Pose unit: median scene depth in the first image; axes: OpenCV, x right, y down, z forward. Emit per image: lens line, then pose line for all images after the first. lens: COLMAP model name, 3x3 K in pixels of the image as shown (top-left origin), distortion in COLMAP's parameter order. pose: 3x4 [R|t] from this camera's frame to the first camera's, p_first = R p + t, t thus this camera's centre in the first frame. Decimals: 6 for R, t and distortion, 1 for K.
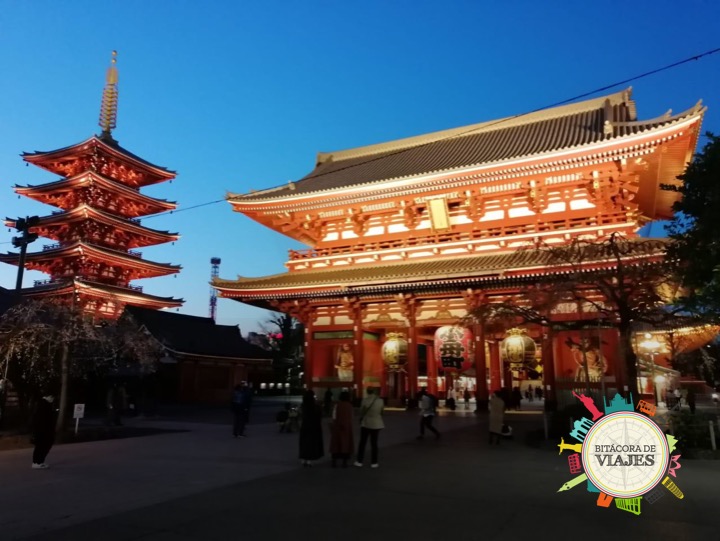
lens RADIAL K [[559.3, 0, 359.5], [0, 559.3, 270.6], [0, 0, 1]] dist [0.007293, 0.000230]
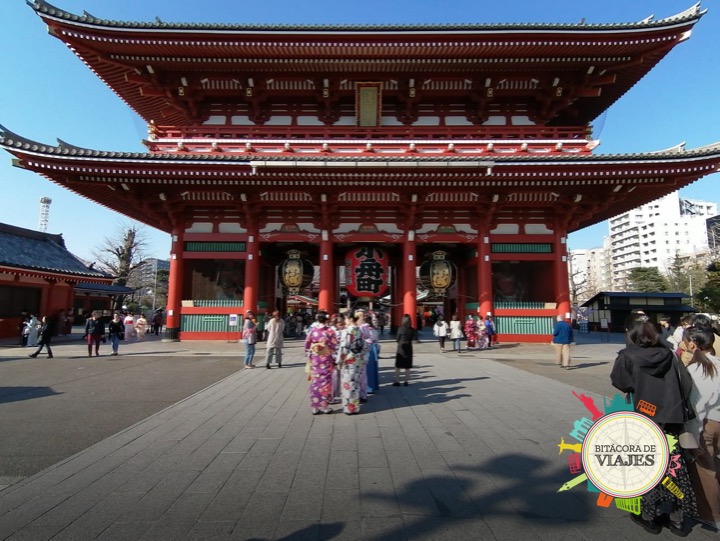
lens RADIAL K [[353.0, 0, 359.2], [0, 353.0, 271.2], [0, 0, 1]] dist [-0.004832, -0.000734]
pose [[0.889775, 0.043704, 0.454302, -0.092498], [-0.085782, 0.993679, 0.072417, 0.099244], [-0.448265, -0.103406, 0.887899, 0.500526]]
